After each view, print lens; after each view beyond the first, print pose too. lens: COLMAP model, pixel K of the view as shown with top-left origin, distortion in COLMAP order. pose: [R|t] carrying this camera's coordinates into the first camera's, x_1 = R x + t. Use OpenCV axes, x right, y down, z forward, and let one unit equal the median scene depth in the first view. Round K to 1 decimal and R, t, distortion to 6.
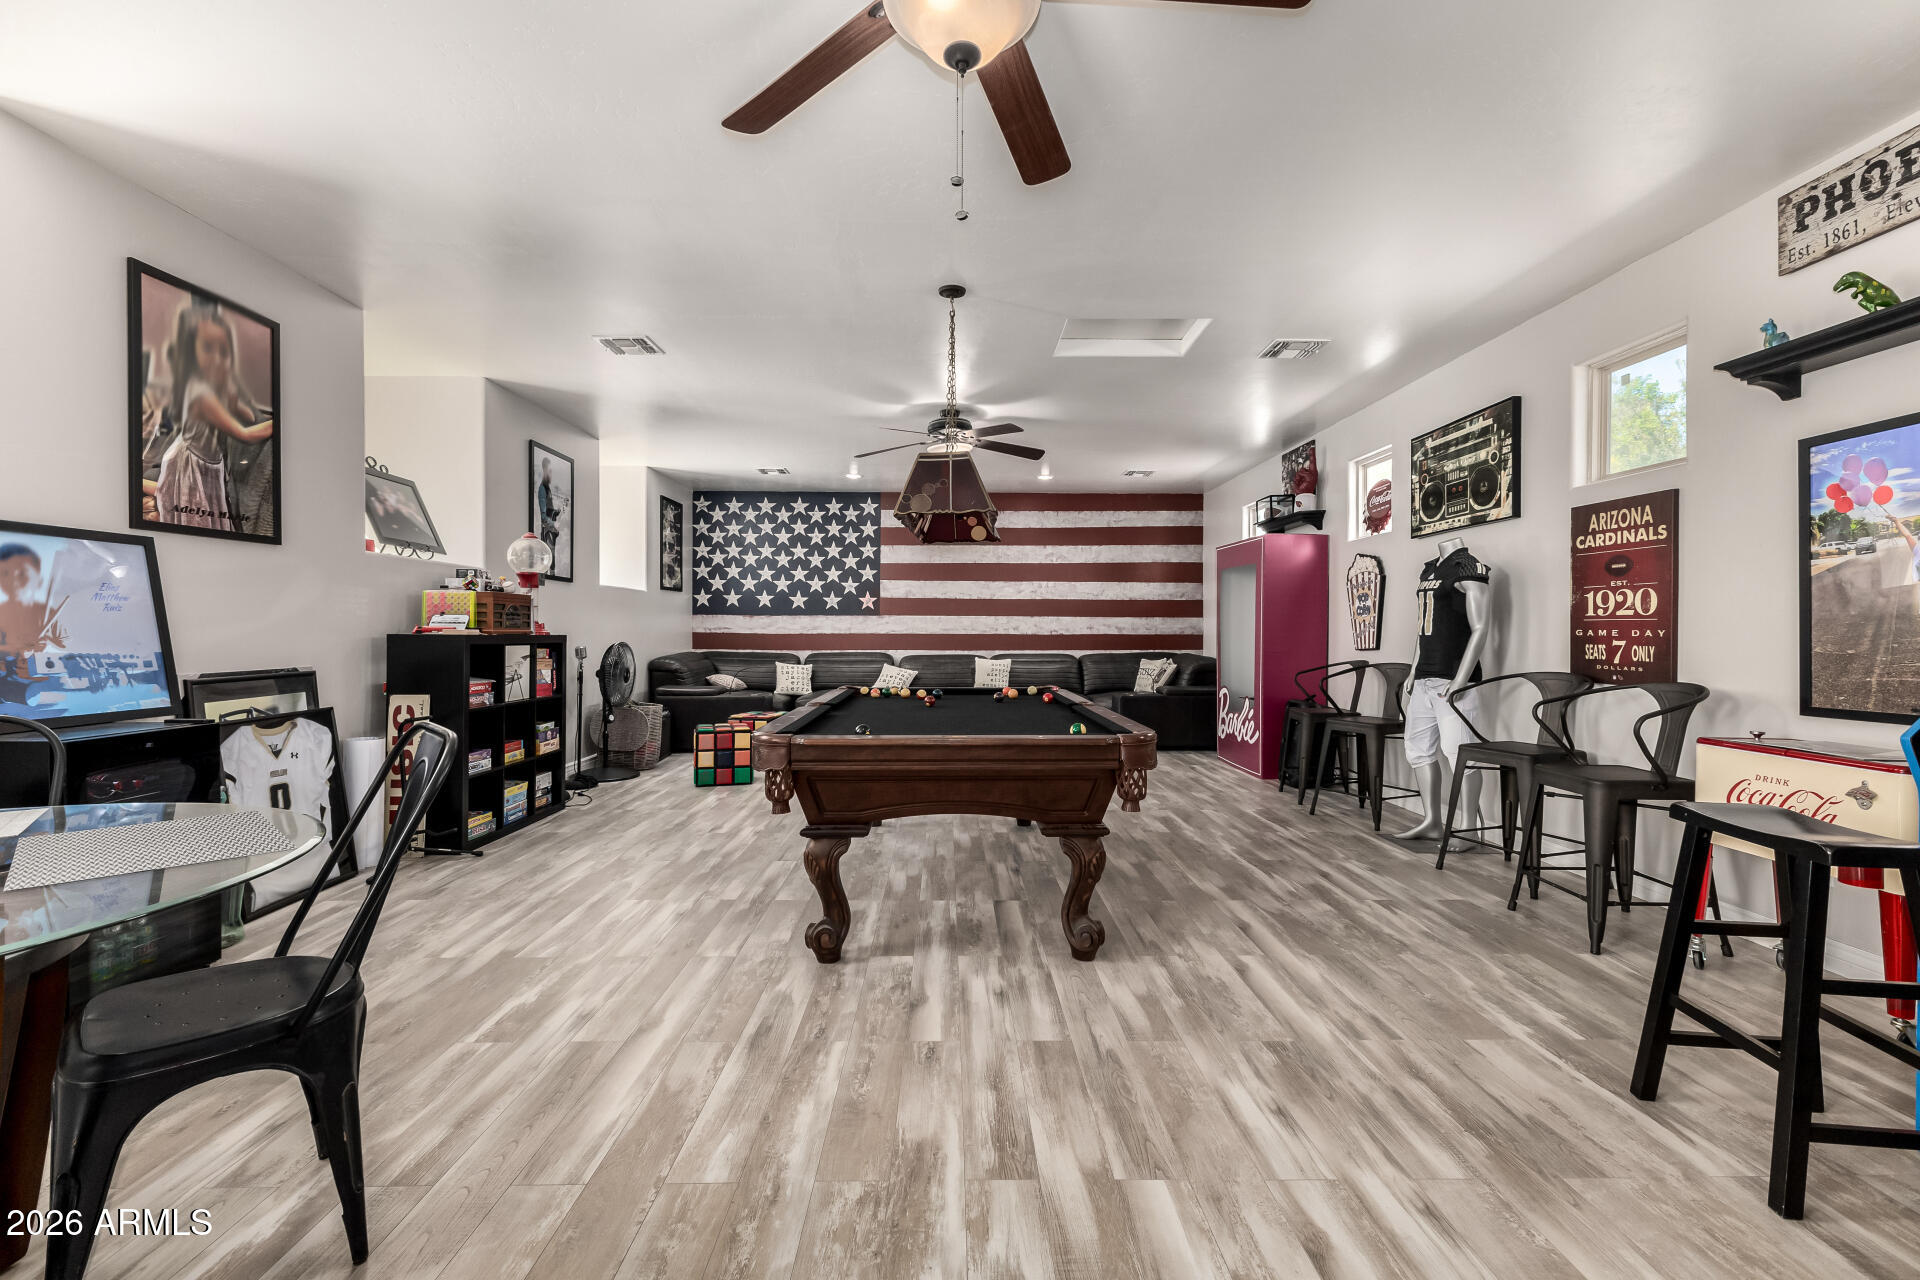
lens RADIAL K [[829.6, 0, 965.7], [0, 829.6, 639.5], [0, 0, 1]] dist [0.011245, -0.000594]
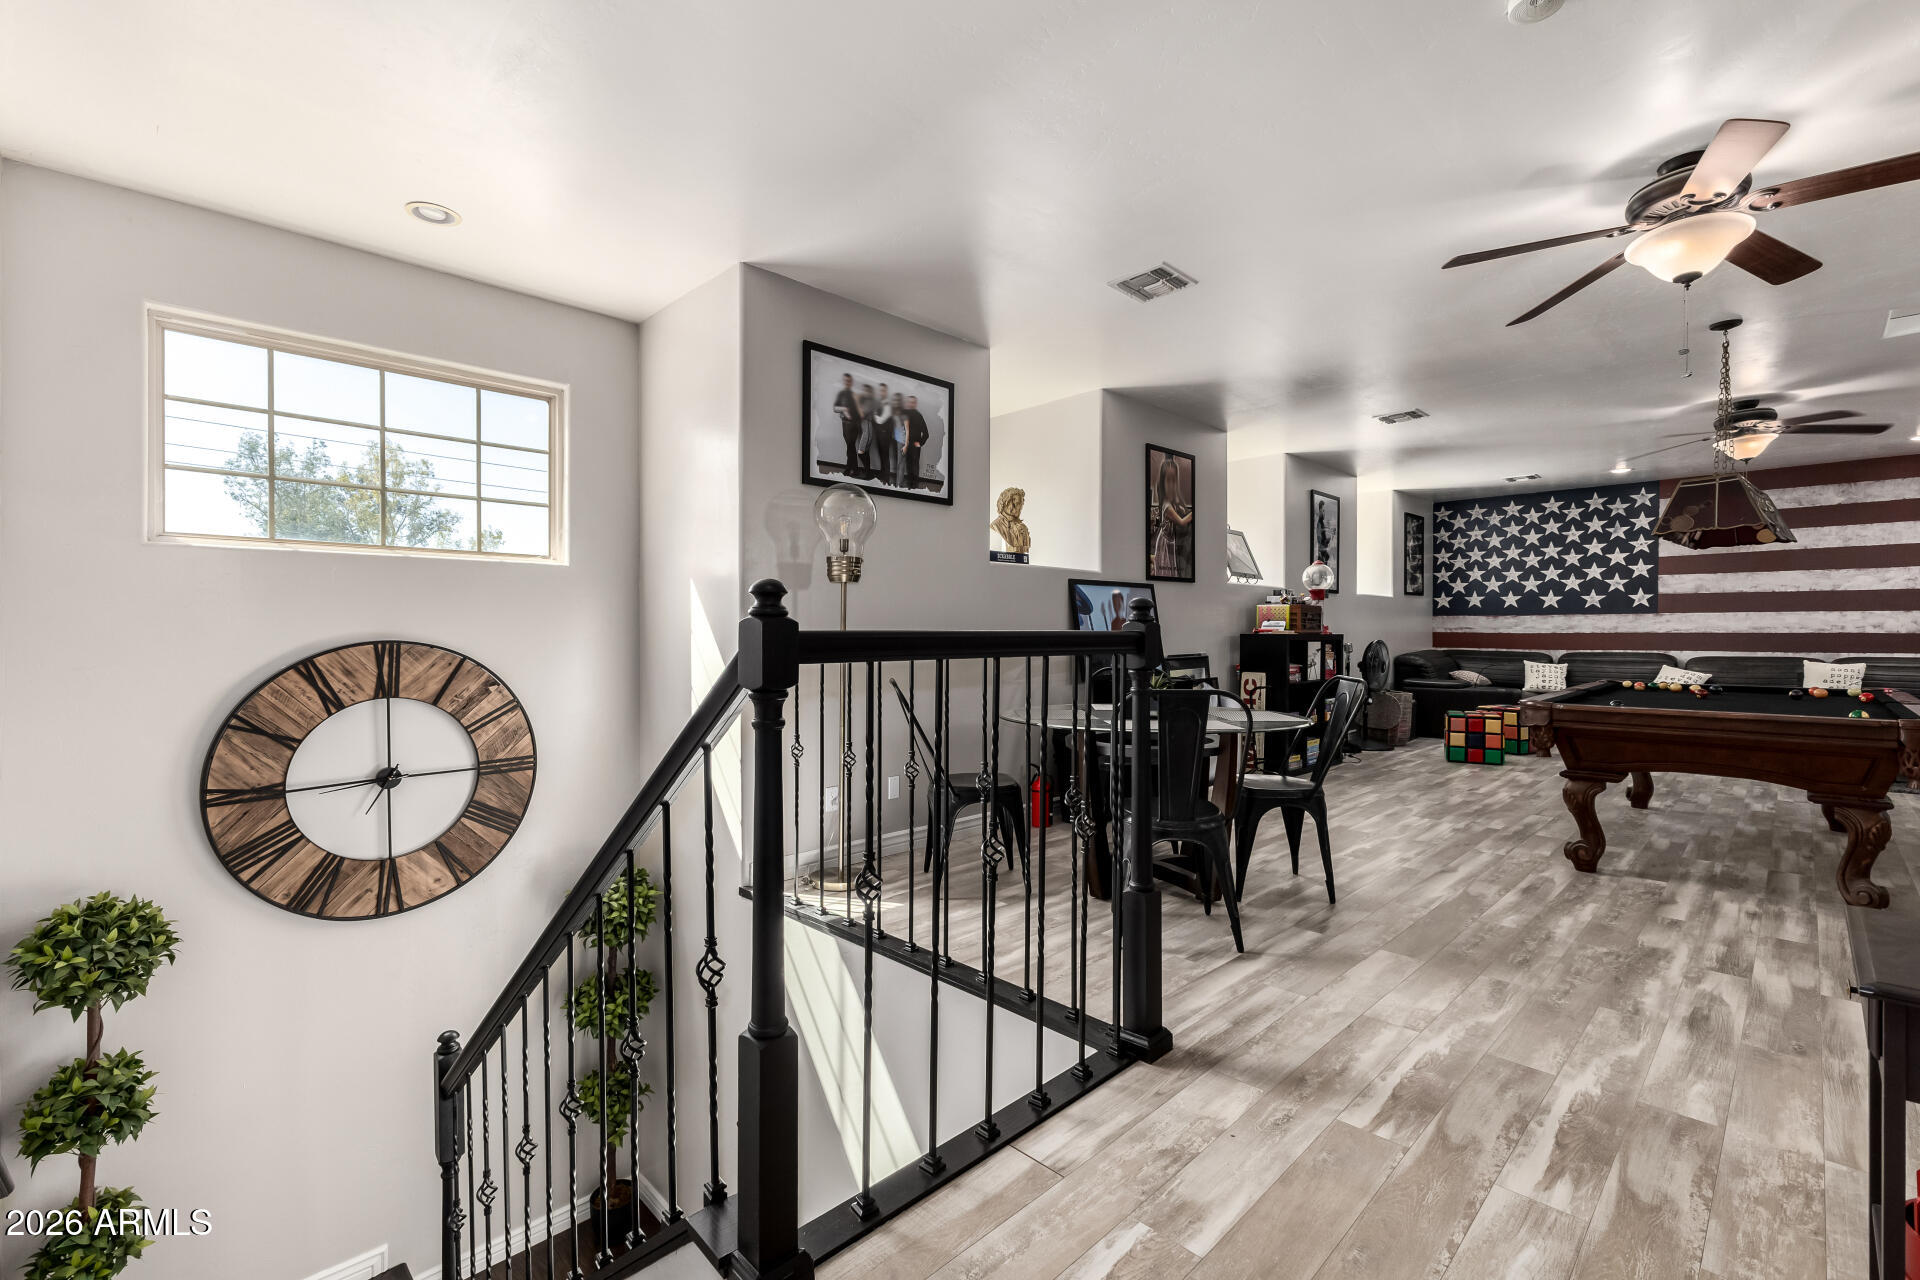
lens RADIAL K [[835.8, 0, 949.6], [0, 835.8, 638.0], [0, 0, 1]] dist [0.011001, -0.000435]
pose [[0.686057, 0.002049, -0.727545, 0.071125], [-0.003559, 0.999994, -0.000540, 0.003645], [0.727539, 0.002960, 0.686060, -0.407669]]
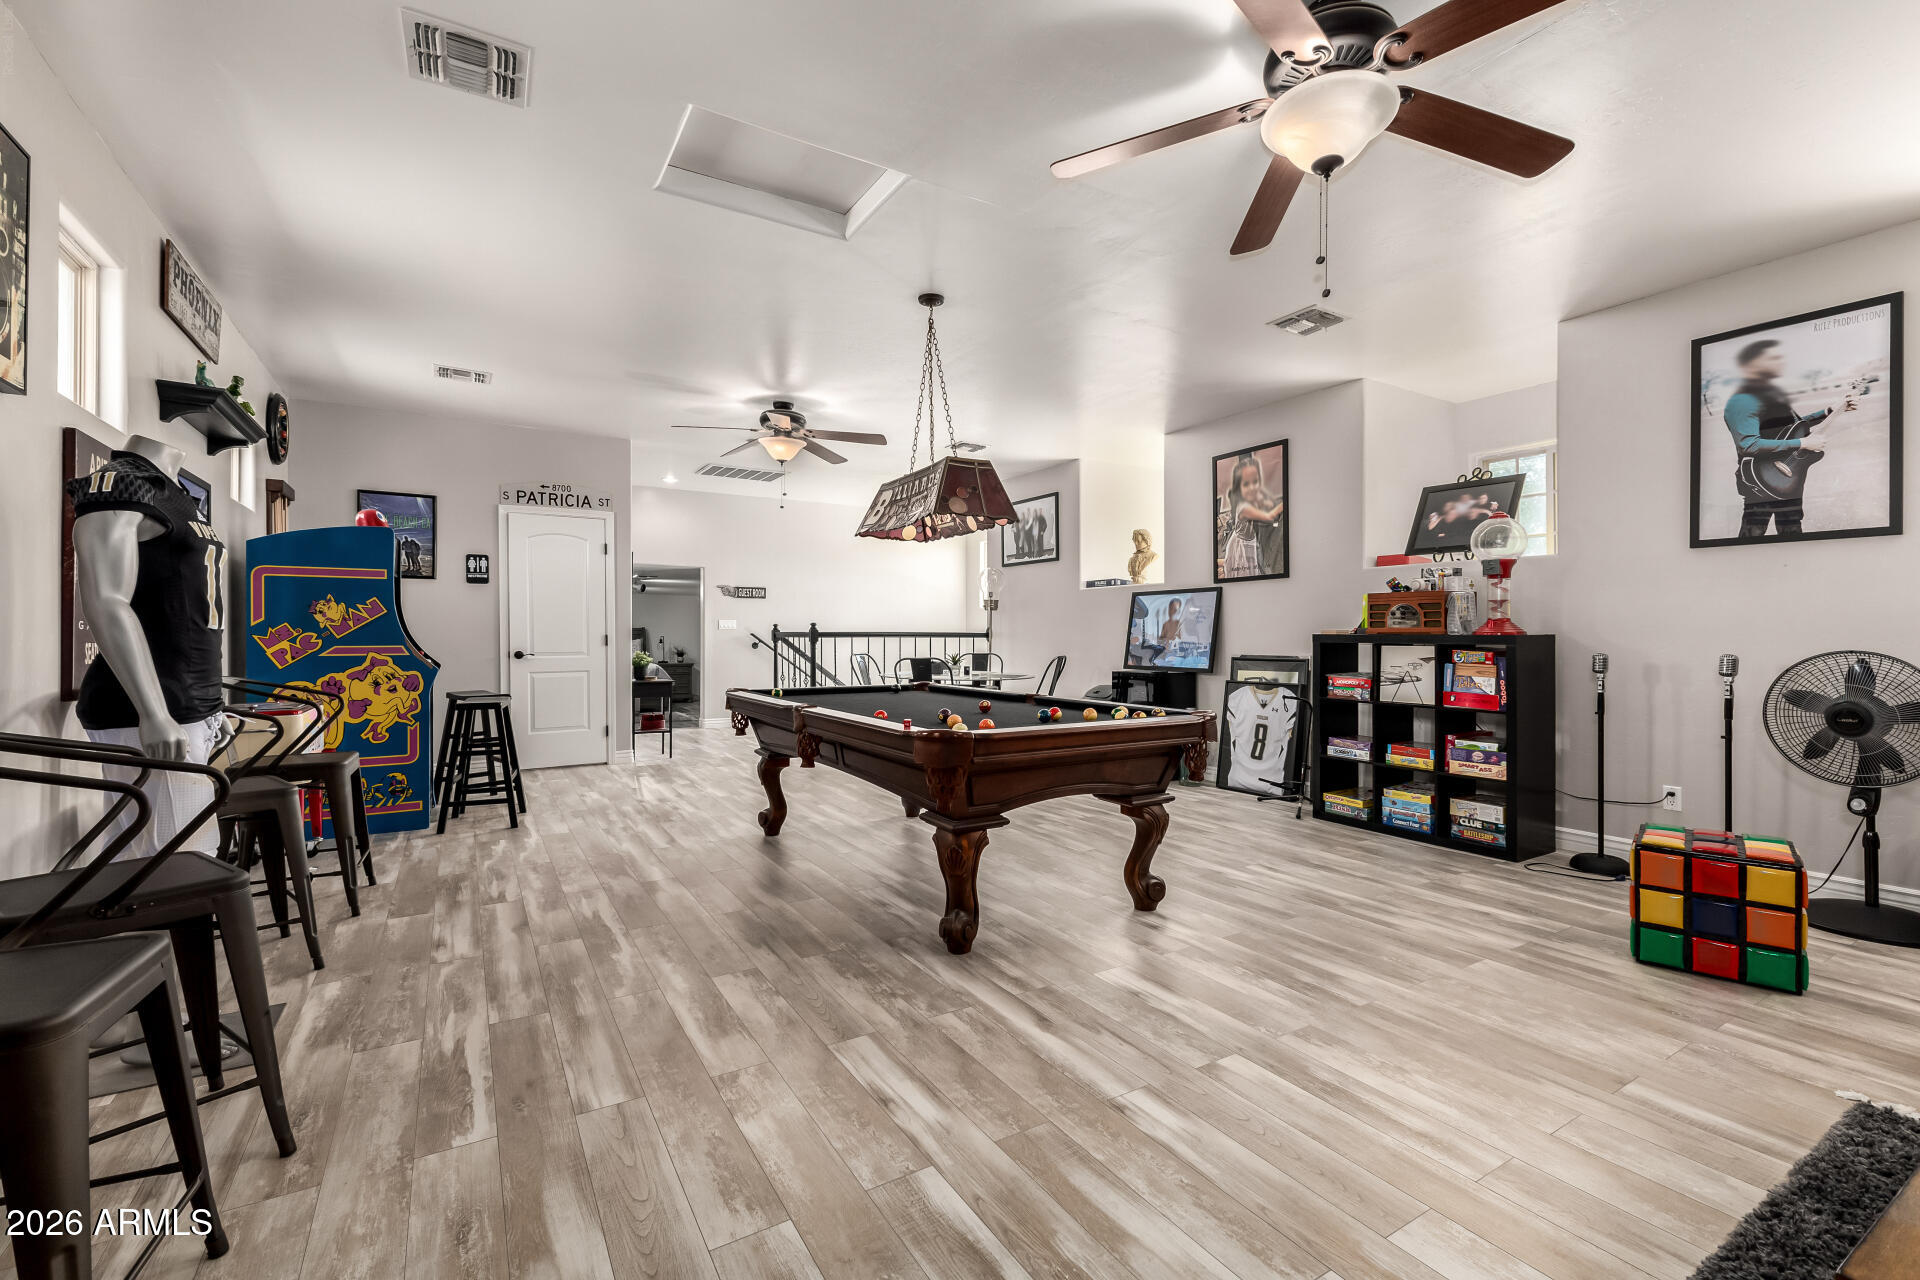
lens RADIAL K [[829.6, 0, 965.7], [0, 829.6, 639.5], [0, 0, 1]] dist [0.011245, -0.000594]
pose [[-0.864834, 0.000670, -0.502057, 0.358725], [-0.006016, 0.999913, 0.011697, -0.007332], [0.502021, 0.013137, -0.864755, 1.480468]]
